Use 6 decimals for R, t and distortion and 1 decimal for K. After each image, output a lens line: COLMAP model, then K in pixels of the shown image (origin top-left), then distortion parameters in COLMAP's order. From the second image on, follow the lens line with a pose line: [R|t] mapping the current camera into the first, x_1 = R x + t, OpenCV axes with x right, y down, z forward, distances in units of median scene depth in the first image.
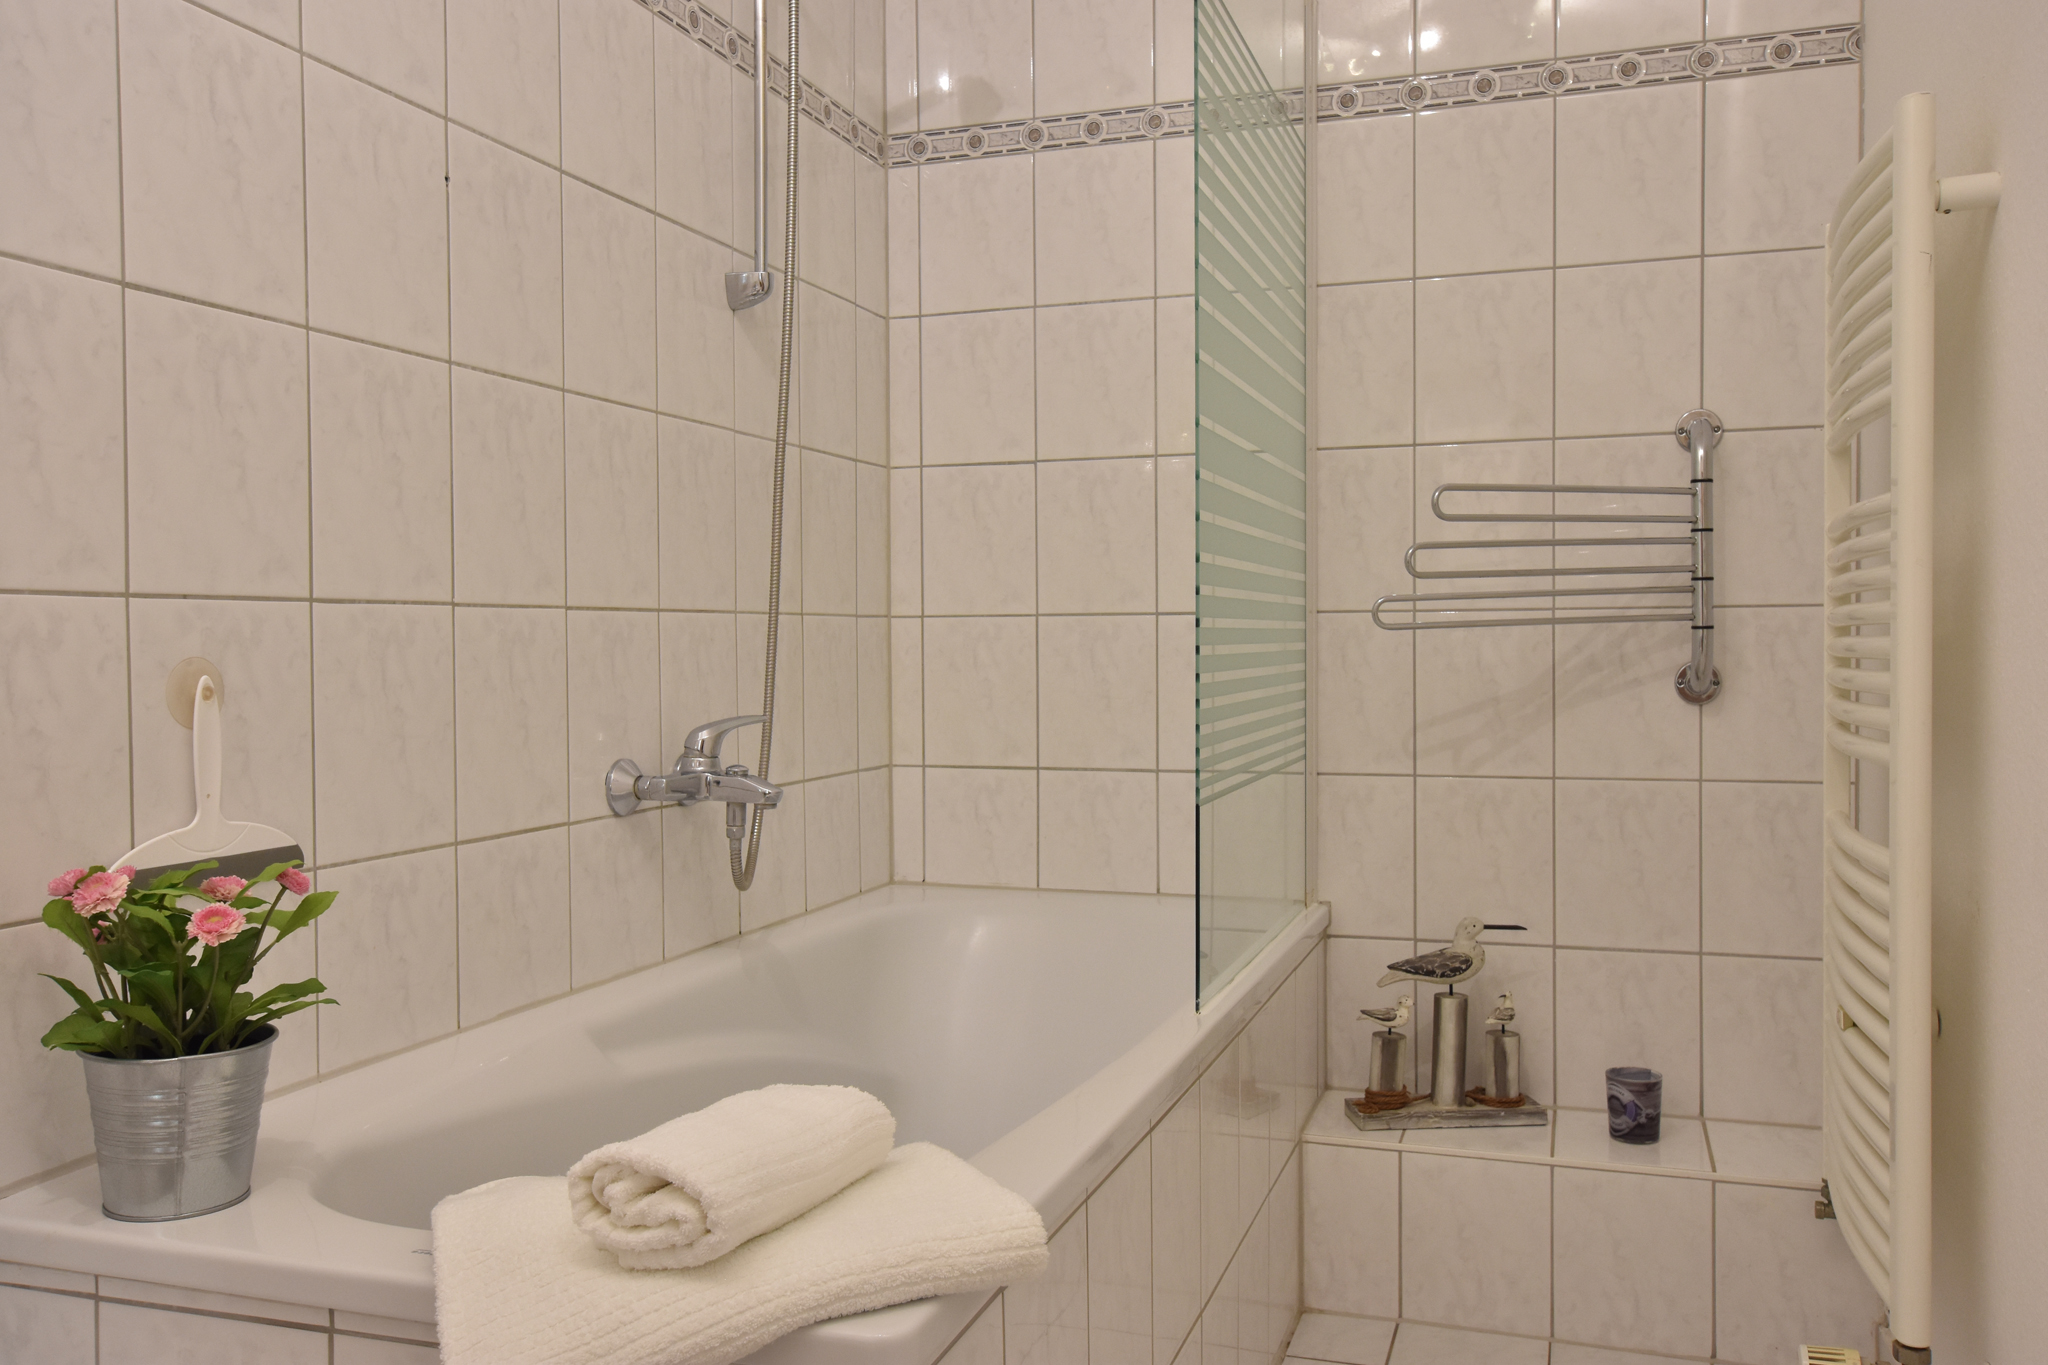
lens RADIAL K [[1672.6, 0, 1024.0], [0, 1672.6, 682.5], [0, 0, 1]] dist [0.001543, 0.019023]
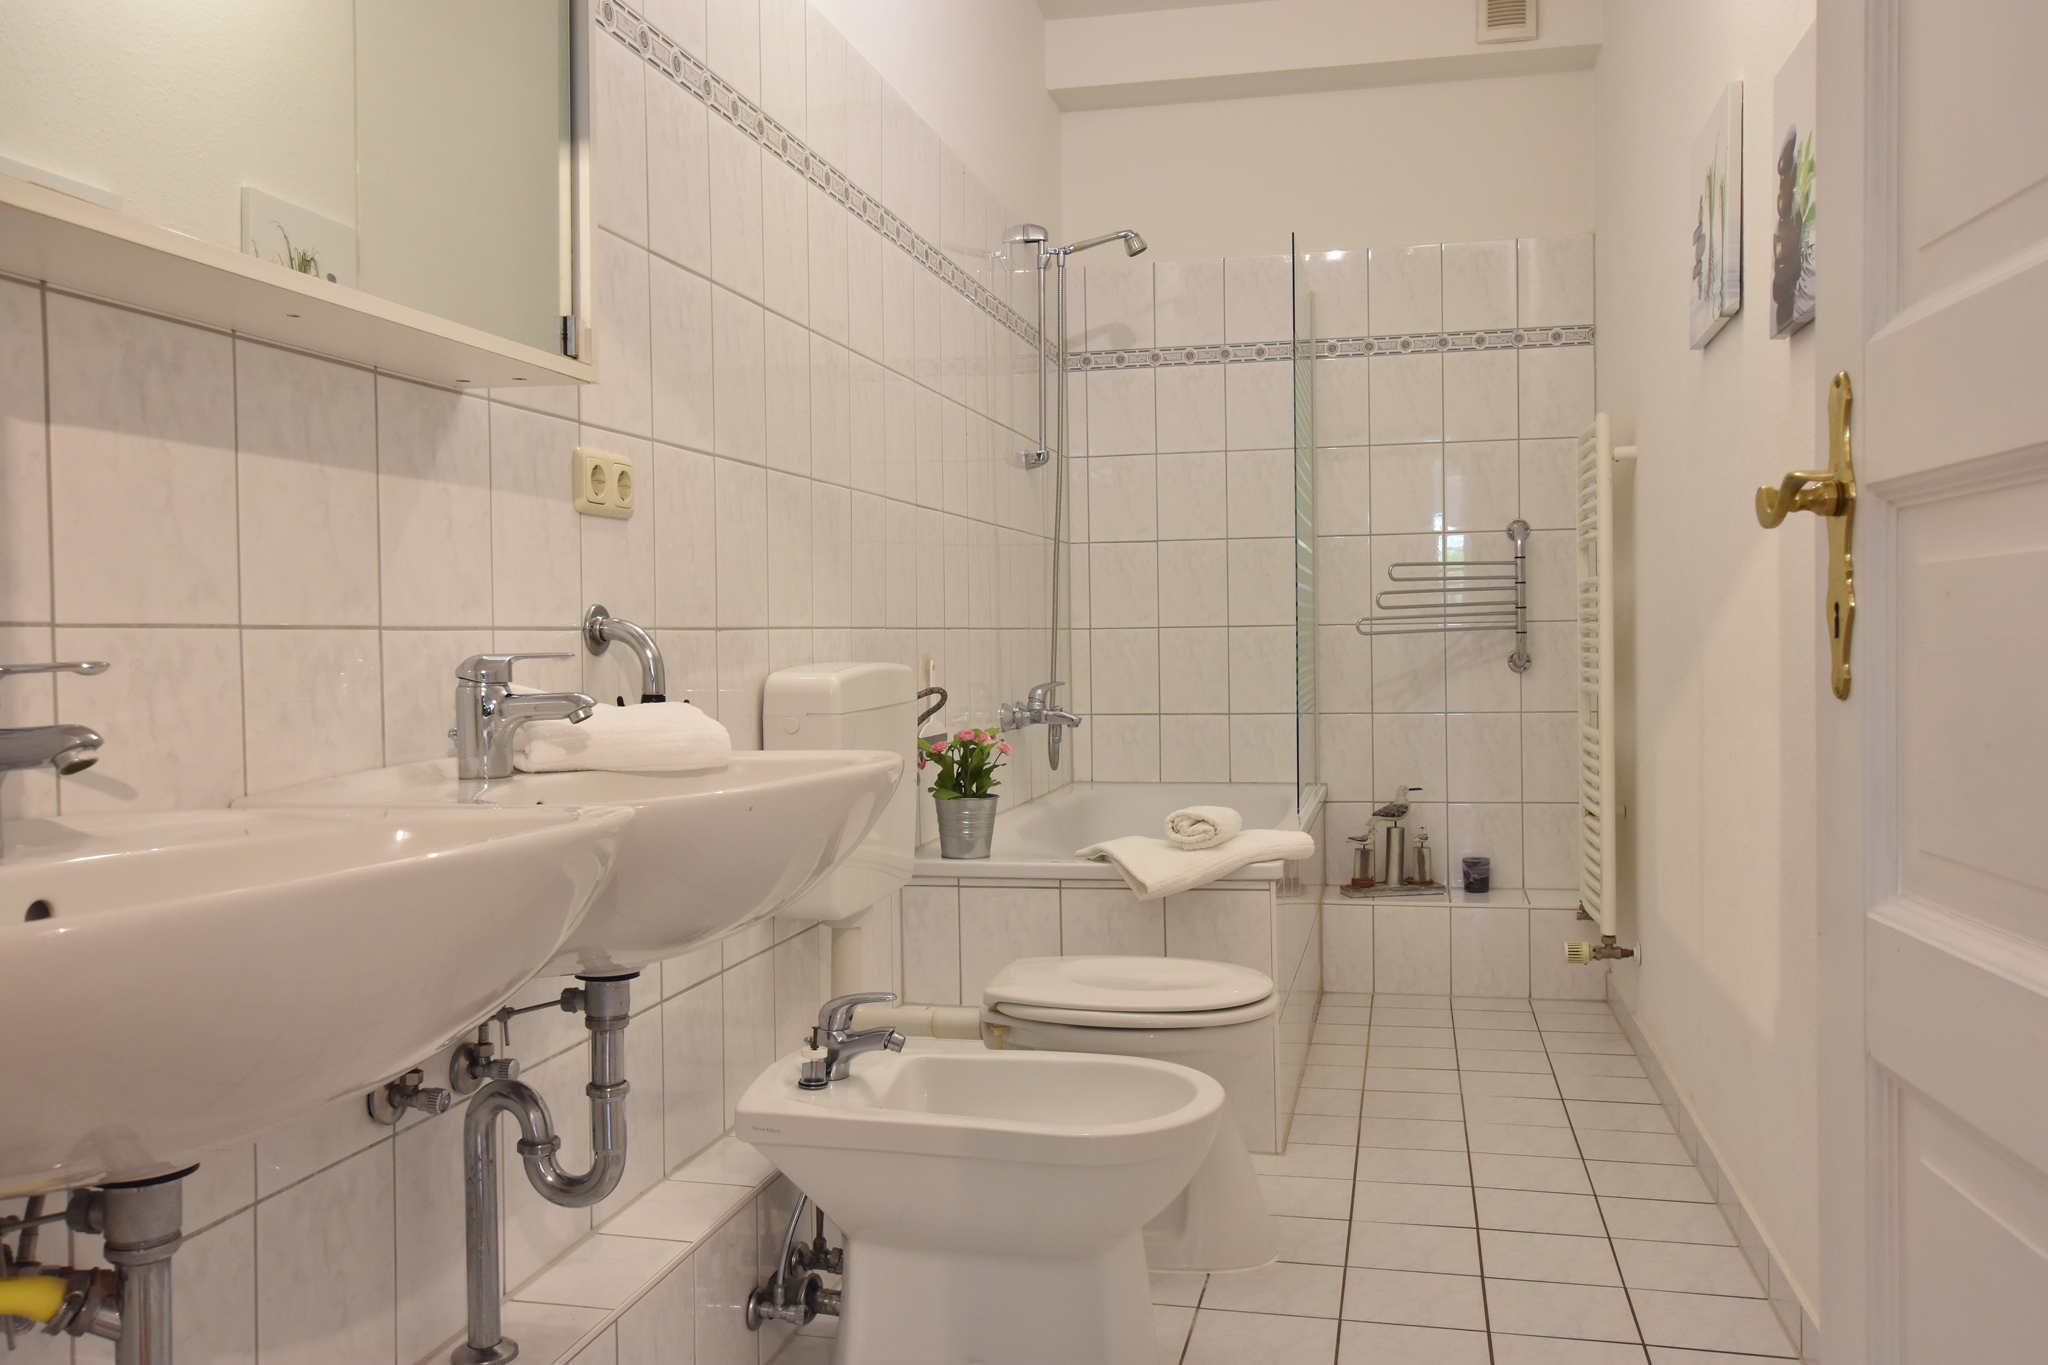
lens RADIAL K [[1724.4, 0, 1021.6], [0, 1724.4, 673.1], [0, 0, 1]] dist [-0.004244, -0.001392]
pose [[0.994612, -0.010311, 0.103150, -0.367829], [0.010752, 0.999935, -0.003721, 0.014864], [-0.103105, 0.004810, 0.994659, -0.904748]]
